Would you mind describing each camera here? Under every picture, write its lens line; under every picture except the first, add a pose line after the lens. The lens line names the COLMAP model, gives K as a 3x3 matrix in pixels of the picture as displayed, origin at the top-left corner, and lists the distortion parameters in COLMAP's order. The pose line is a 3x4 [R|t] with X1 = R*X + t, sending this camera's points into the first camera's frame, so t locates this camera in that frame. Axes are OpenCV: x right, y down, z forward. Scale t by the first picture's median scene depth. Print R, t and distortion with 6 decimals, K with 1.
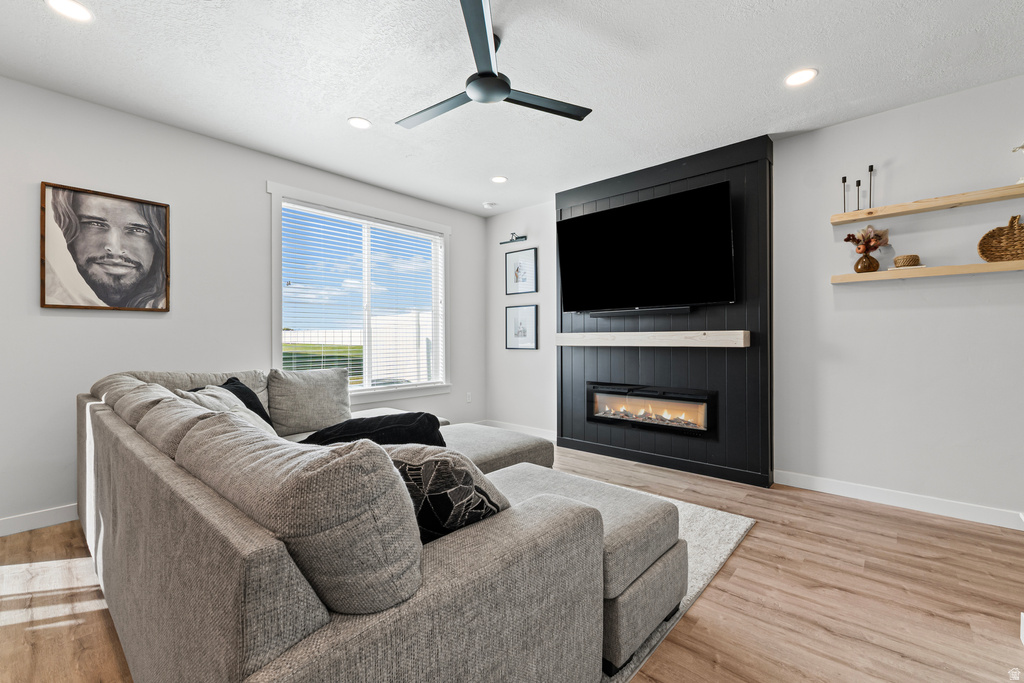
lens RADIAL K [[428.8, 0, 513.5], [0, 428.8, 339.0], [0, 0, 1]] dist [-0.000267, -0.000017]
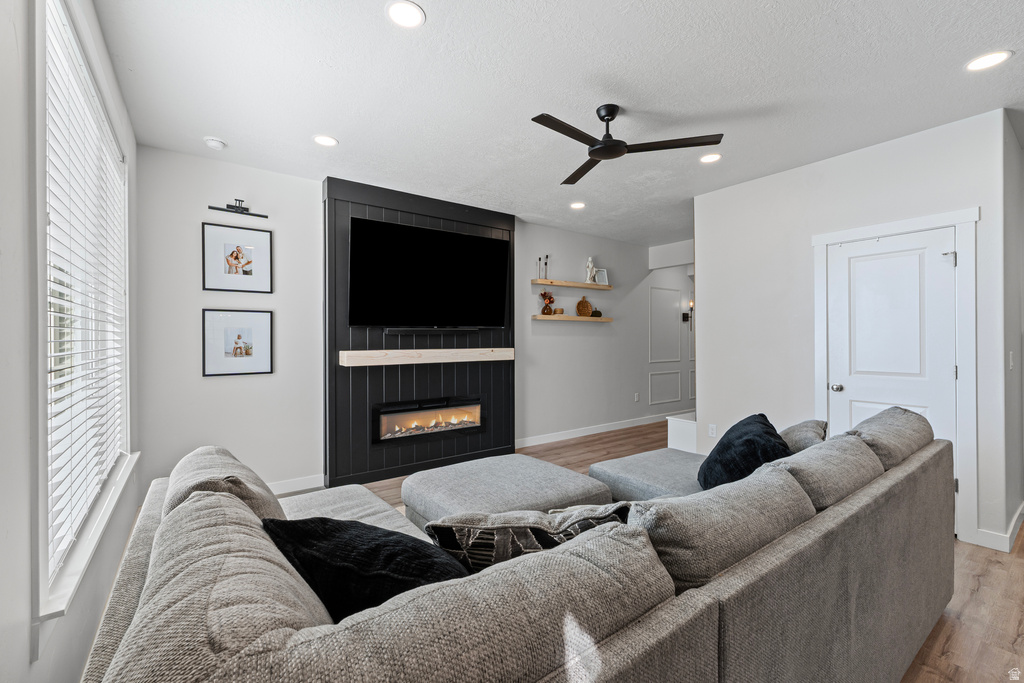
lens RADIAL K [[428.8, 0, 513.5], [0, 428.8, 339.0], [0, 0, 1]] dist [-0.000267, -0.000017]
pose [[0.208375, -0.001593, 0.978048, -0.763923], [0.000208, 0.999999, 0.001585, -0.045990], [-0.978049, -0.000126, 0.208375, 0.614571]]
